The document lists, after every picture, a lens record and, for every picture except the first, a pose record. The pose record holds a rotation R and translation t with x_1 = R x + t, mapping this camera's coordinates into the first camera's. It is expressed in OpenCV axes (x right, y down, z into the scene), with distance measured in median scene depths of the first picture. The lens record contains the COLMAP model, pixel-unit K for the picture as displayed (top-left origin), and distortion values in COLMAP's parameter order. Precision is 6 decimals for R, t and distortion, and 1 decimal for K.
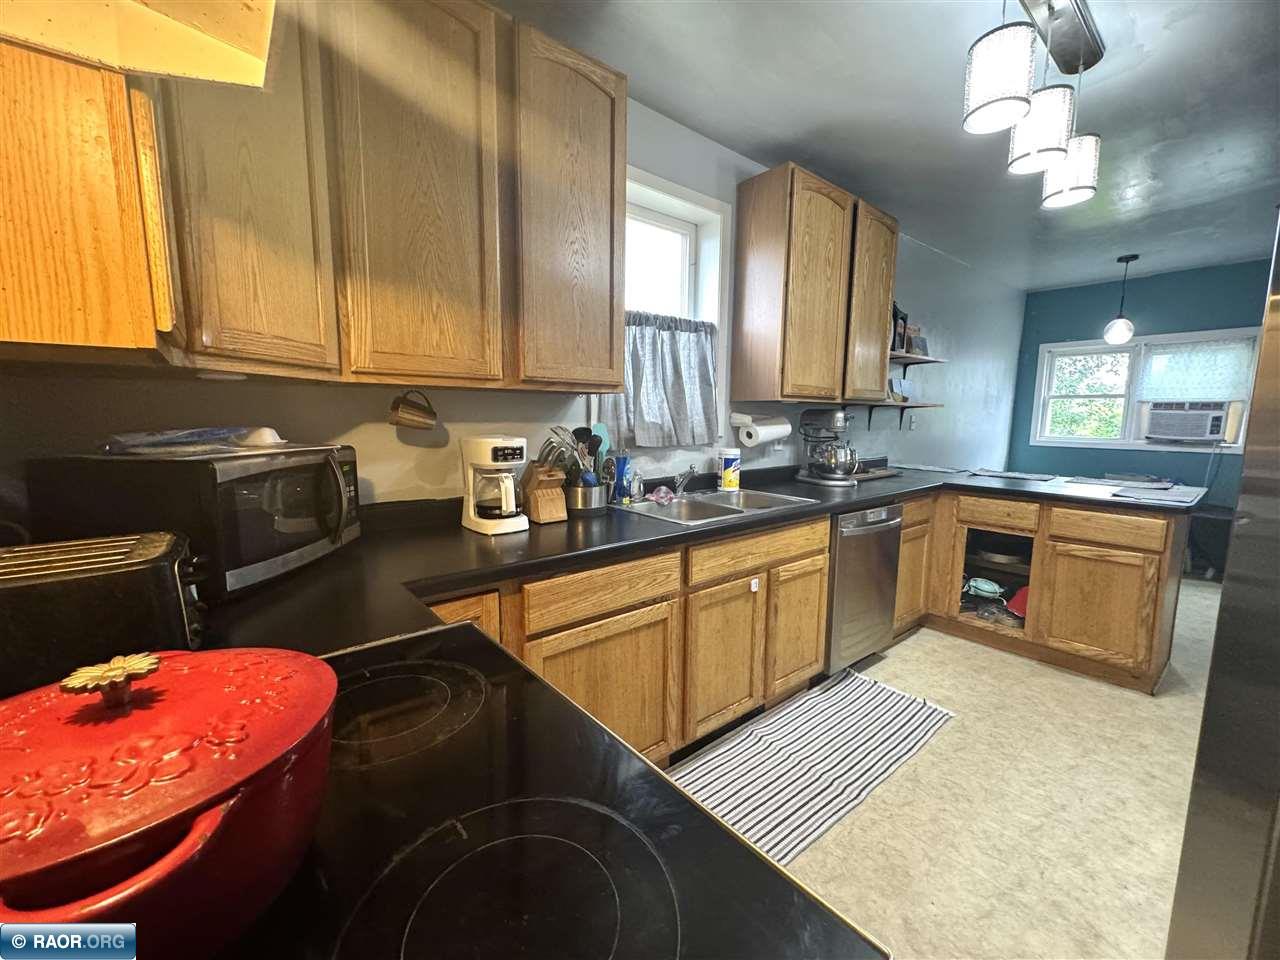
lens RADIAL K [[512.0, 0, 639.3], [0, 512.0, 477.8], [0, 0, 1]] dist [-0.001409, -0.000081]
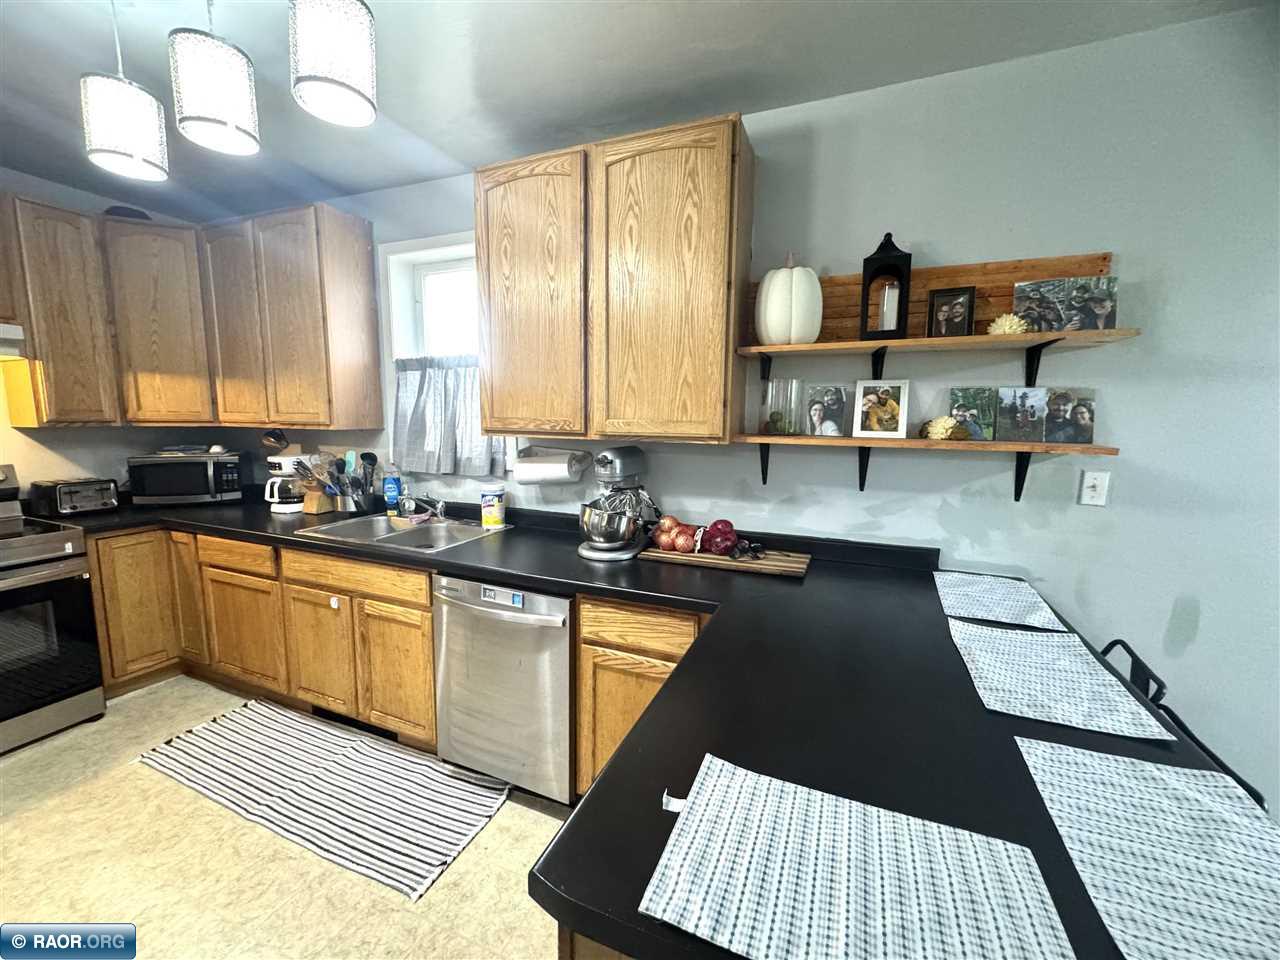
lens RADIAL K [[512.0, 0, 639.3], [0, 512.0, 477.8], [0, 0, 1]] dist [-0.001409, -0.000081]
pose [[0.478549, 0.108610, -0.871318, 1.320115], [-0.115694, 0.991468, 0.060045, -0.182411], [0.870406, 0.072072, 0.487032, 0.898204]]
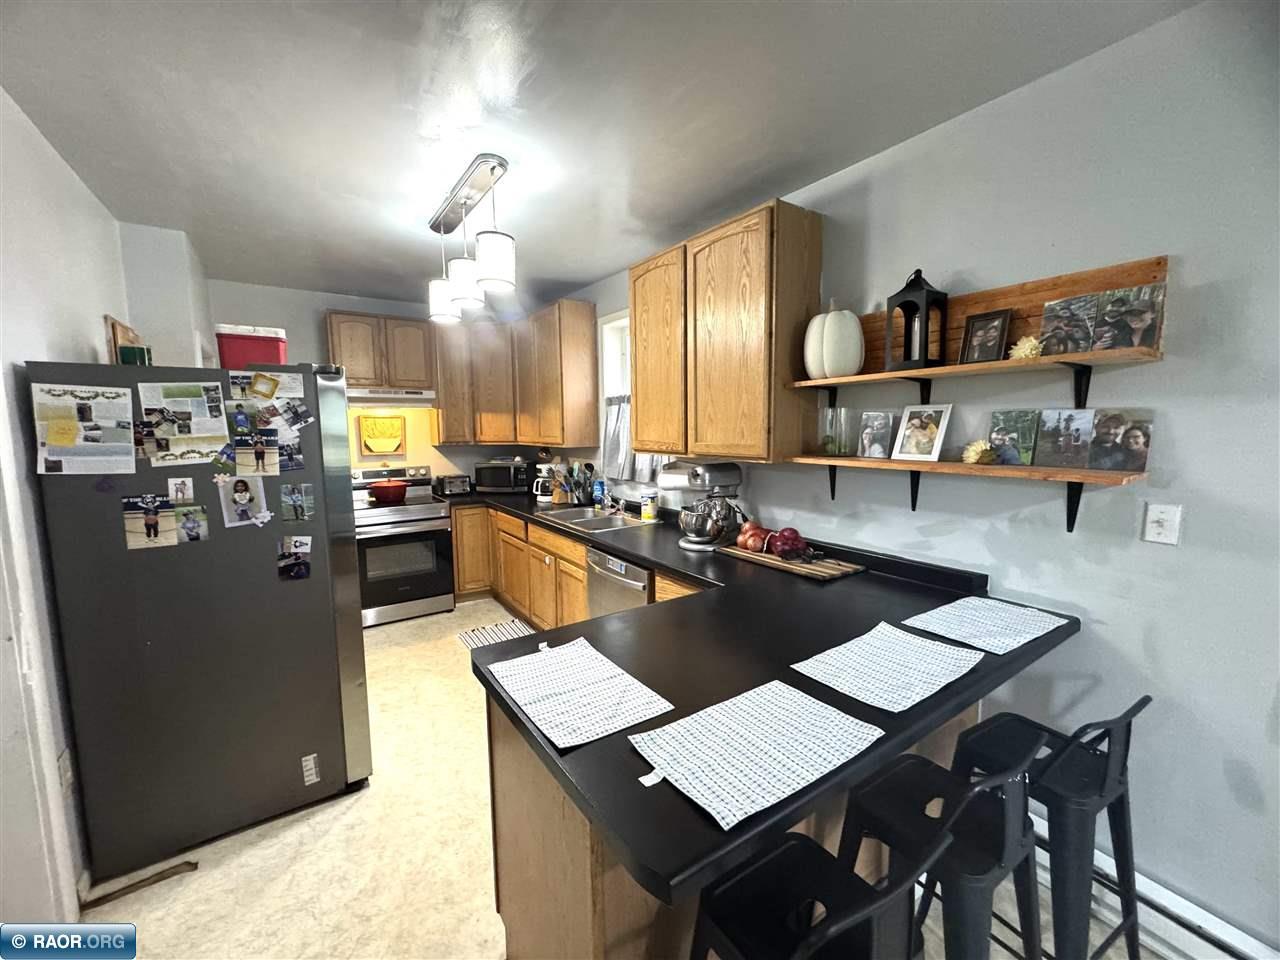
lens RADIAL K [[511.3, 0, 637.6], [0, 511.3, 477.6], [0, 0, 1]] dist [-0.000261, -0.000083]
pose [[-0.077412, 0.096434, -0.992324, 1.673877], [-0.112809, 0.988072, 0.104821, -0.249635], [0.990597, 0.120057, -0.065610, 1.222148]]
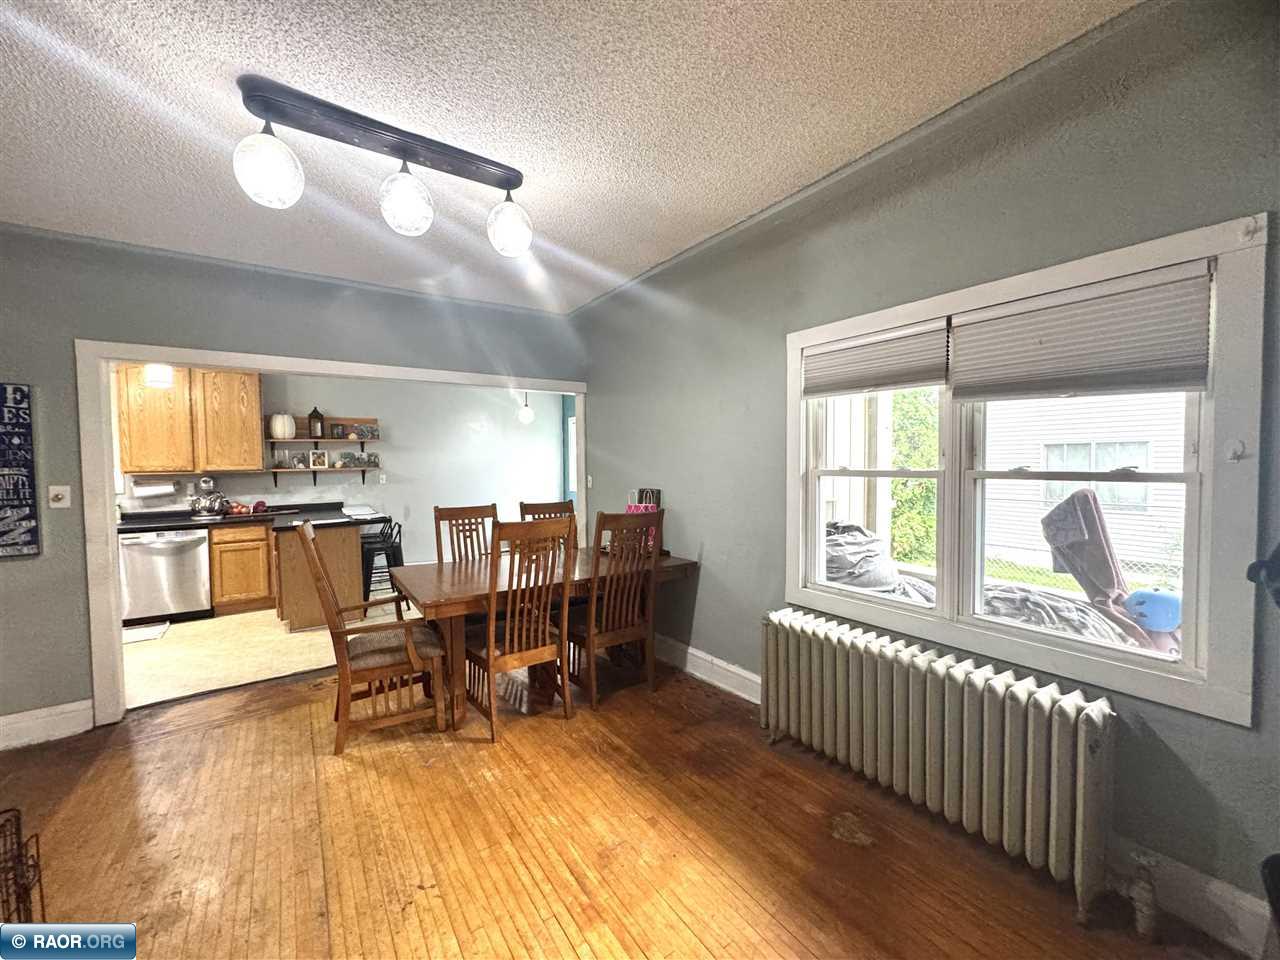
lens RADIAL K [[512.0, 0, 639.3], [0, 512.0, 477.8], [0, 0, 1]] dist [-0.001409, -0.000081]
pose [[0.997430, -0.017345, -0.069510, 2.583729], [0.011254, 0.996138, -0.087082, 0.052235], [0.070752, 0.086077, 0.993773, -0.835944]]
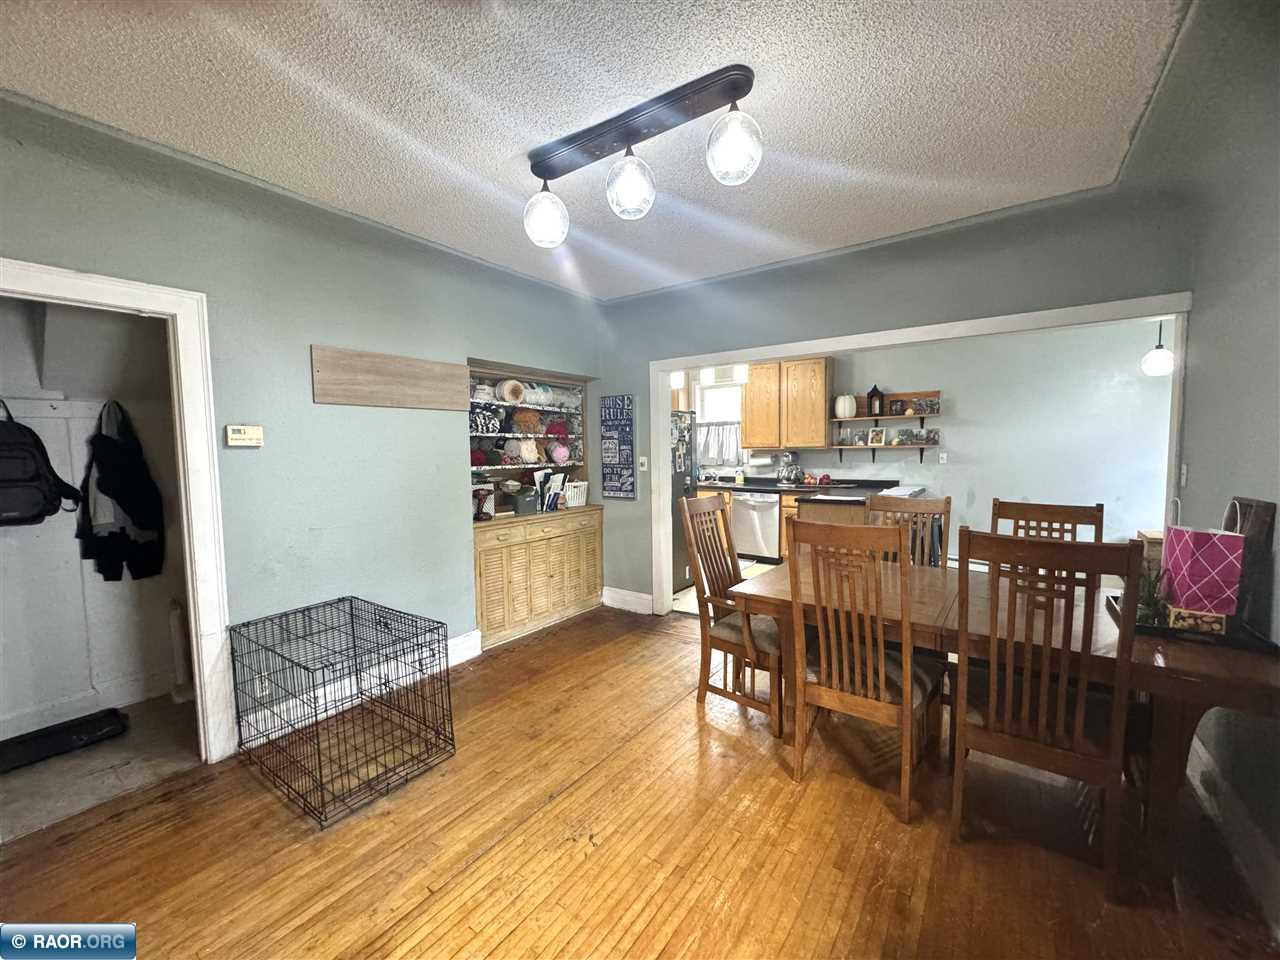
lens RADIAL K [[512.0, 0, 639.3], [0, 512.0, 477.8], [0, 0, 1]] dist [-0.001409, -0.000081]
pose [[0.272298, 0.049674, -0.960930, 2.986791], [-0.099133, 0.994801, 0.023334, -0.016521], [0.957093, 0.088906, 0.275807, -0.250299]]
